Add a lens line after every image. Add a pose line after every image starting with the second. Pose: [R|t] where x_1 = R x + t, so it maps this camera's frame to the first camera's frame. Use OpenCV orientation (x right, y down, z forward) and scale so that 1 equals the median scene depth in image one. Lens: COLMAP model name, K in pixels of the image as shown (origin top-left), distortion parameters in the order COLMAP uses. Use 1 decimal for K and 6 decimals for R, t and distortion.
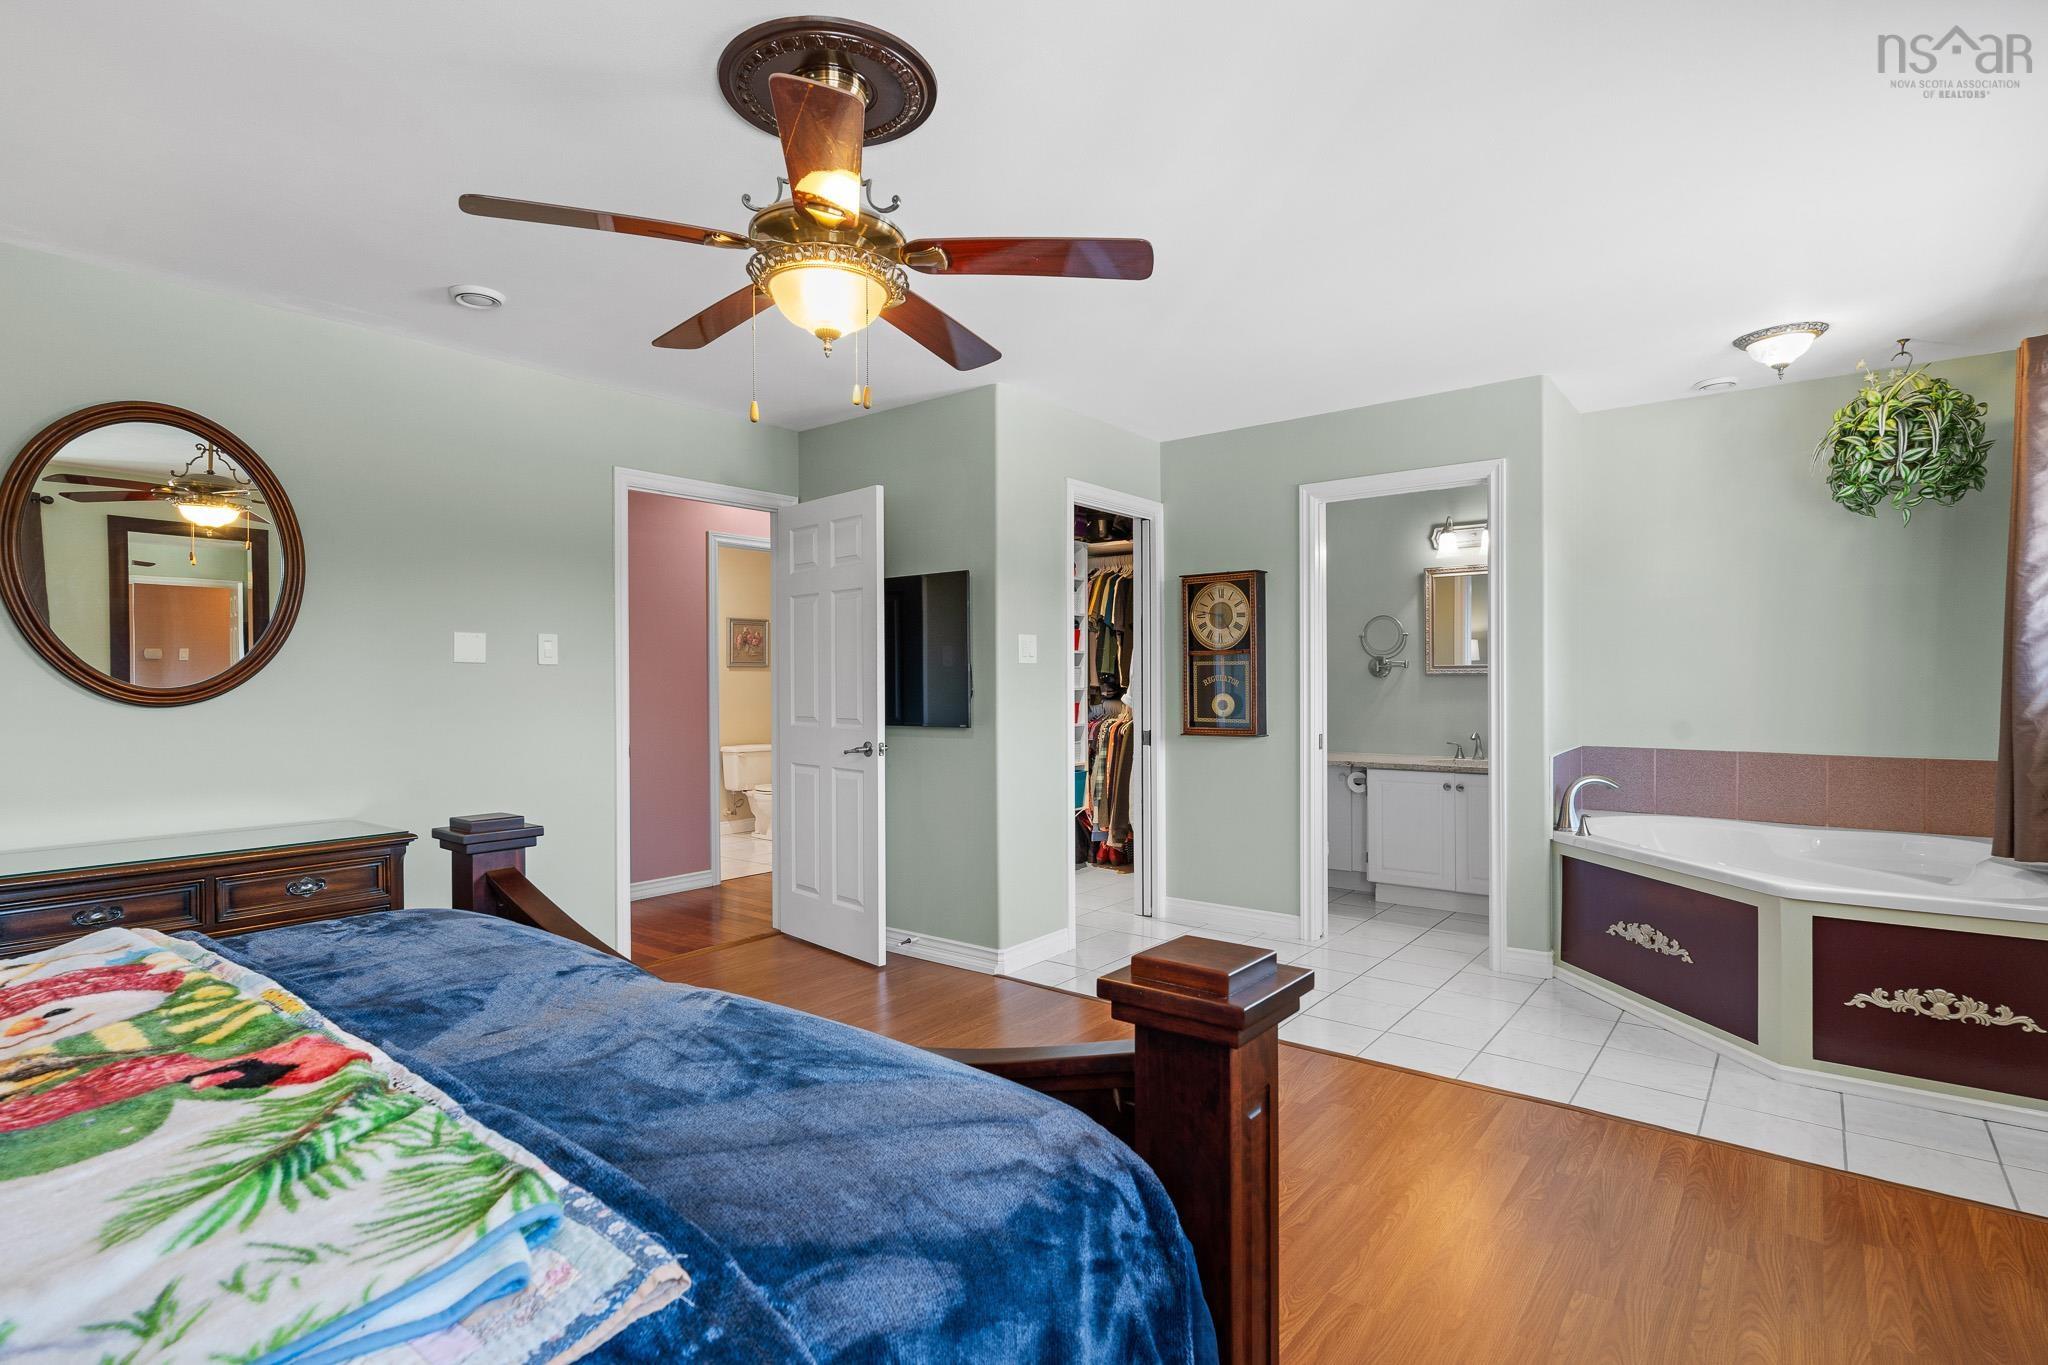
lens RADIAL K [[993.3, 0, 1029.5], [0, 993.3, 679.0], [0, 0, 1]] dist [-0.001042, -0.000016]
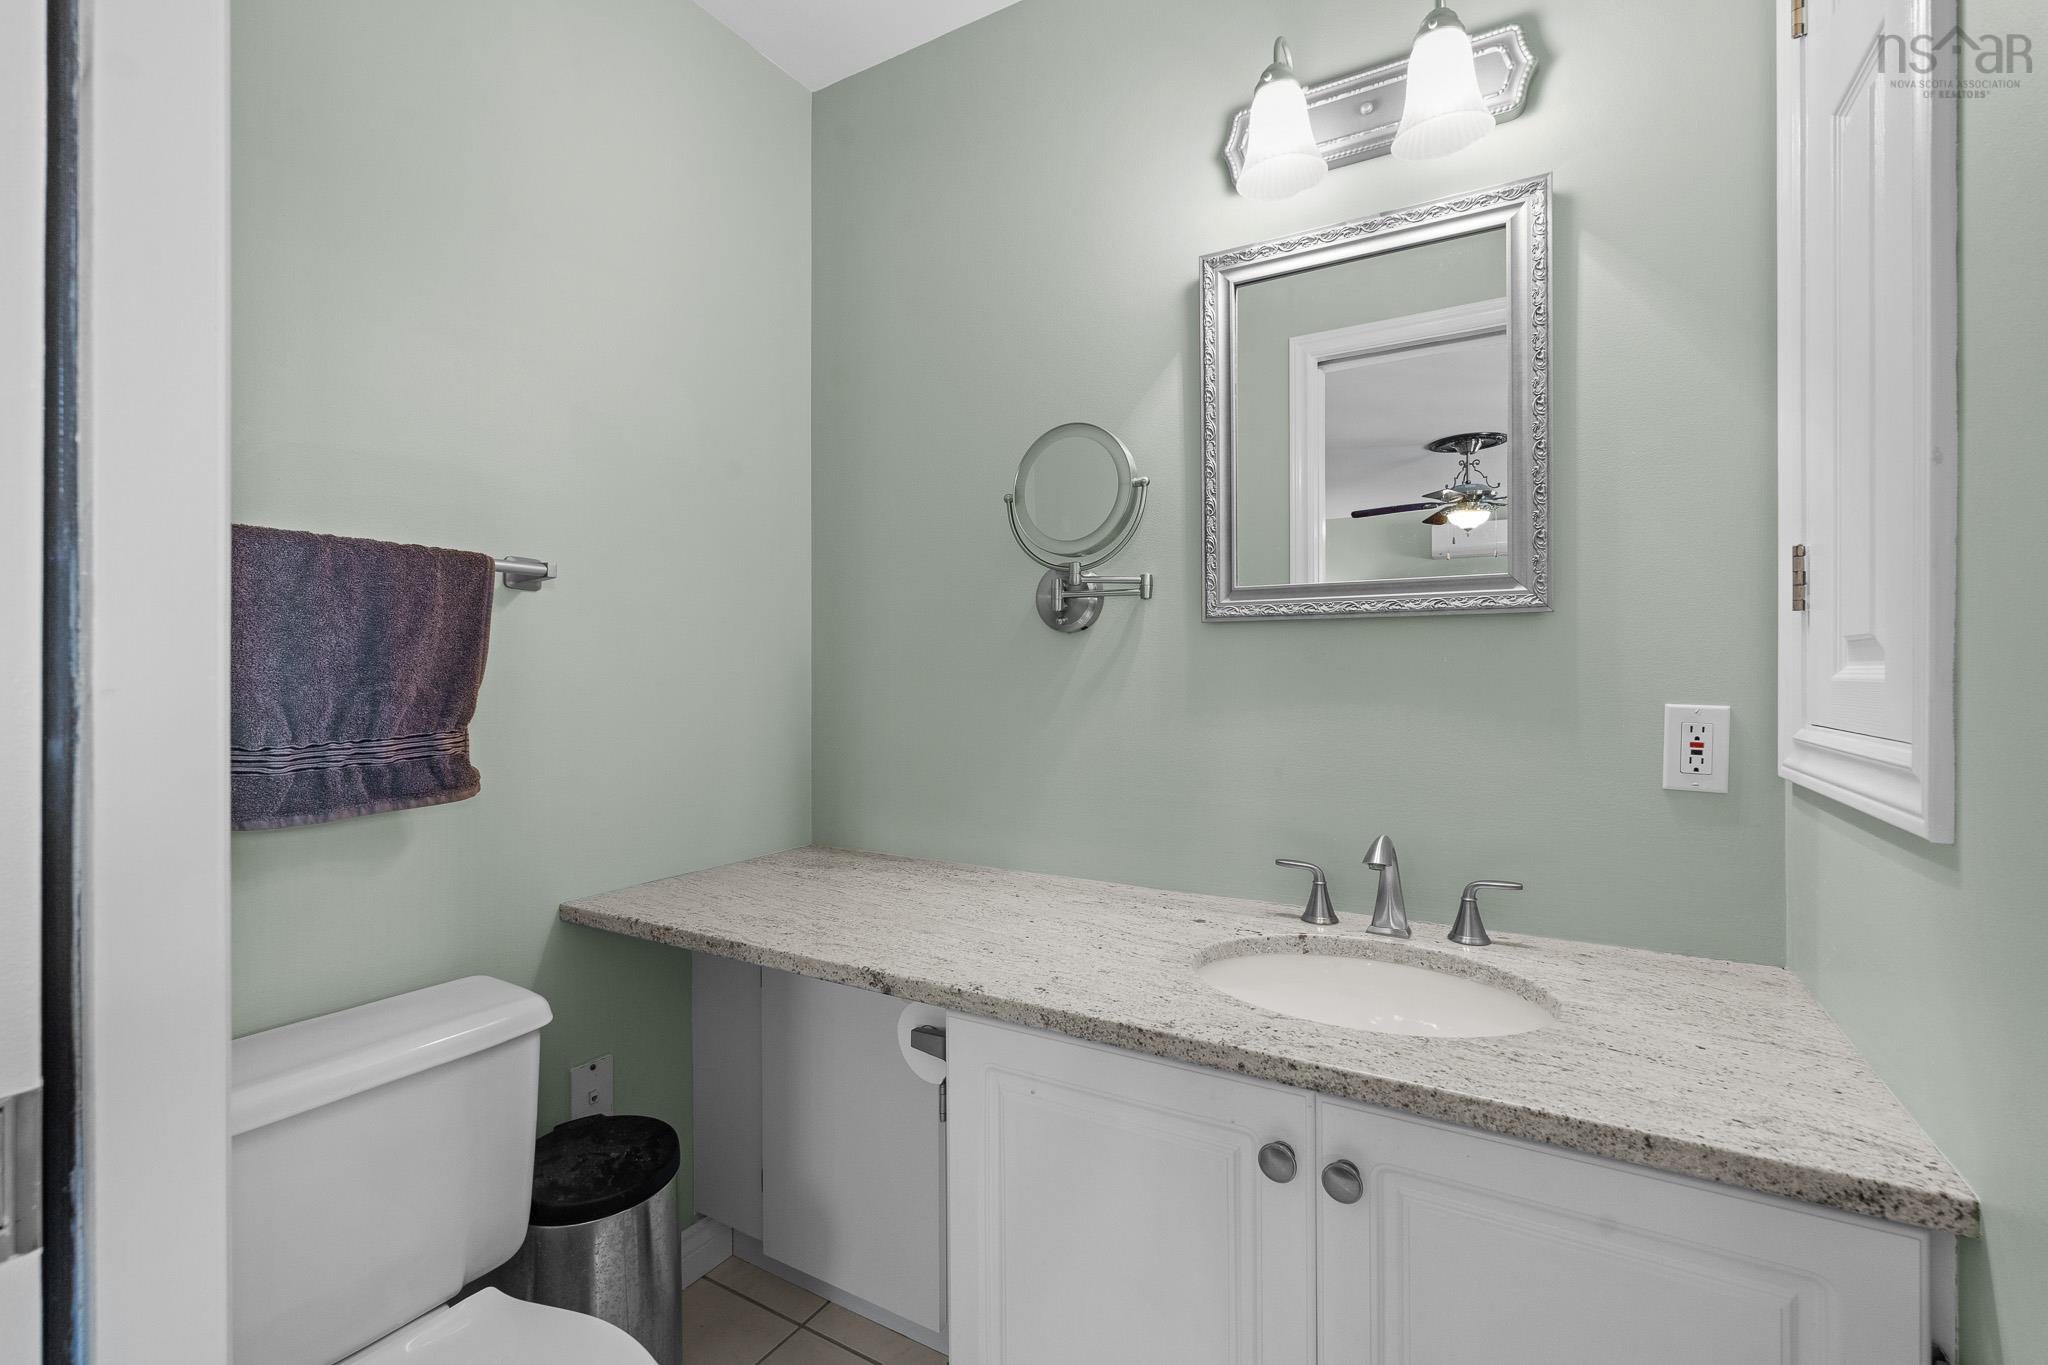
lens RADIAL K [[900.5, 0, 1021.7], [0, 900.5, 688.6], [0, 0, 1]] dist [-0.004641, 0.001127]
pose [[0.992387, 0.003833, 0.123097, 0.310715], [-0.002947, 0.999968, -0.007380, 0.018563], [-0.123121, 0.006961, 0.992367, 0.739706]]
